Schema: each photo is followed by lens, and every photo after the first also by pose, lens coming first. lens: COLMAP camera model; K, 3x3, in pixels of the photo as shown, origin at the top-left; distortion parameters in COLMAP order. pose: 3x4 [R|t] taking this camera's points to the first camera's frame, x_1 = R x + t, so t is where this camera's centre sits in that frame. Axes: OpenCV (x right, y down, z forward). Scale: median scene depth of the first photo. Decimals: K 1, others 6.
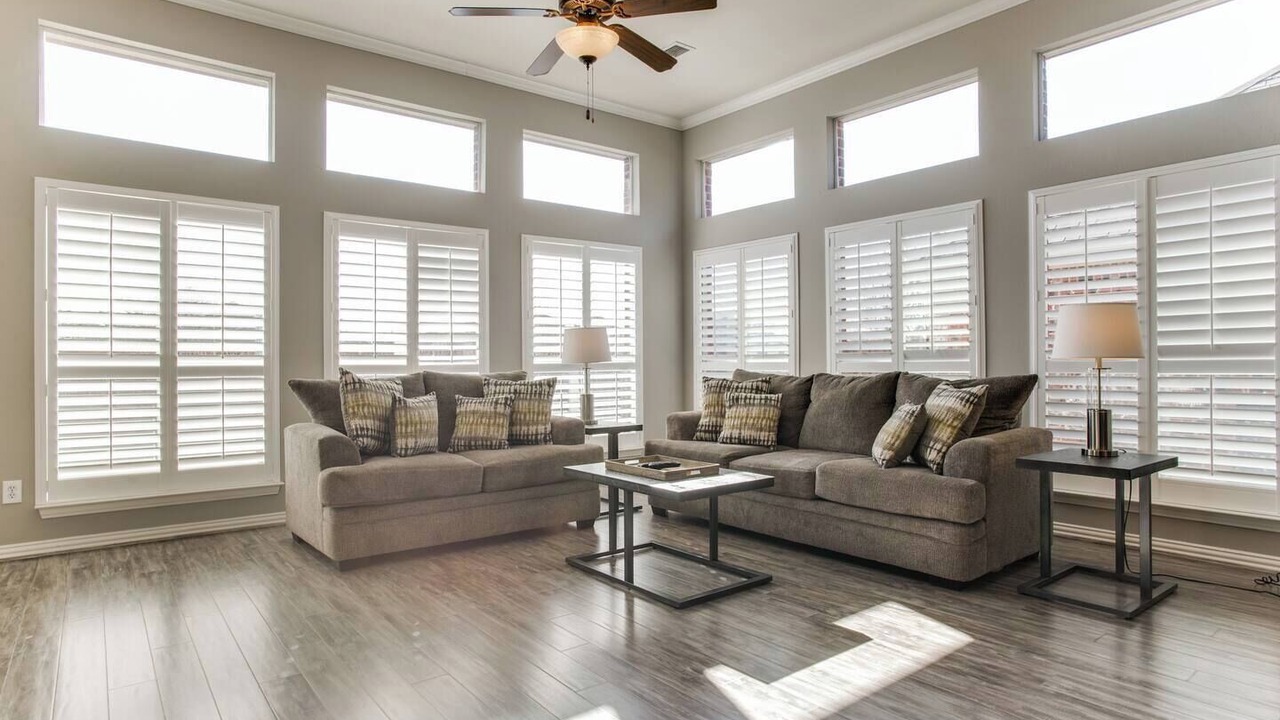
lens RADIAL K [[705.8, 0, 640.0], [0, 705.8, 360.0], [0, 0, 1]] dist [-0.028814, 0.000460]
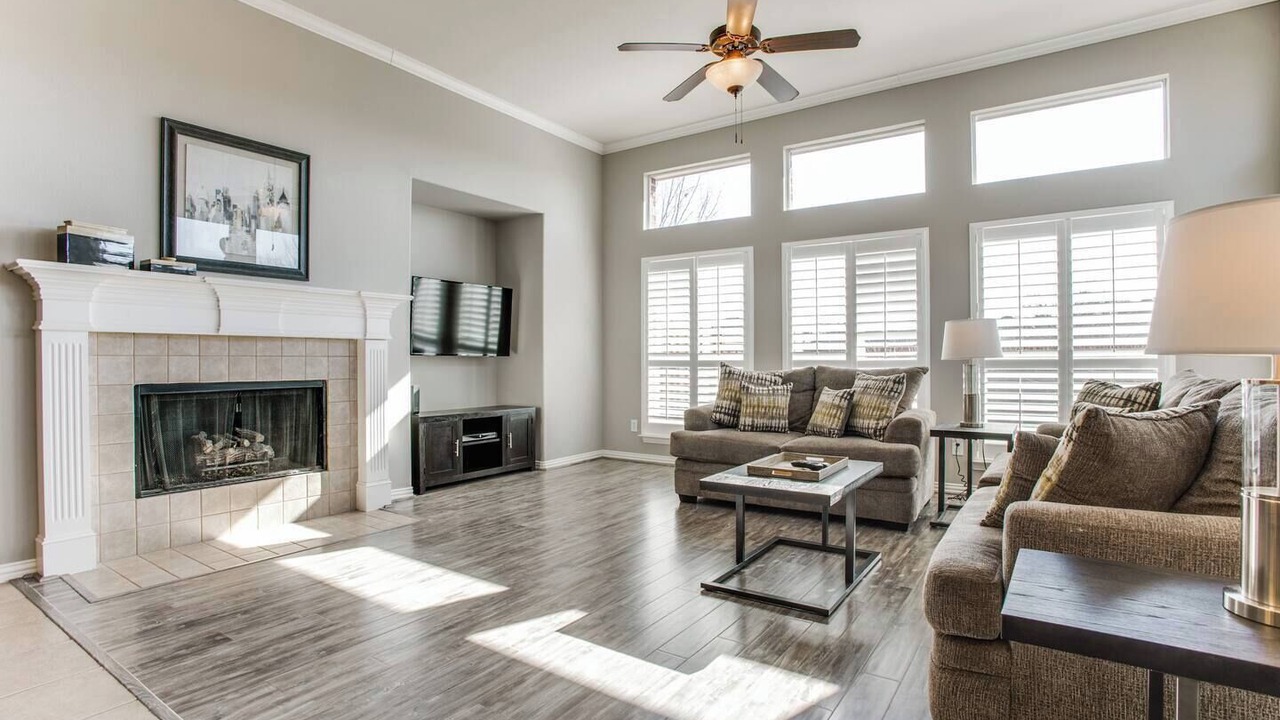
lens RADIAL K [[622.8, 0, 640.0], [0, 622.8, 360.0], [0, 0, 1]] dist [-0.046726, -0.000036]
pose [[0.309078, 0.006041, -0.951018, 0.607716], [0.003188, 0.999968, 0.007388, -0.002332], [0.951031, -0.005315, 0.309049, 0.407555]]
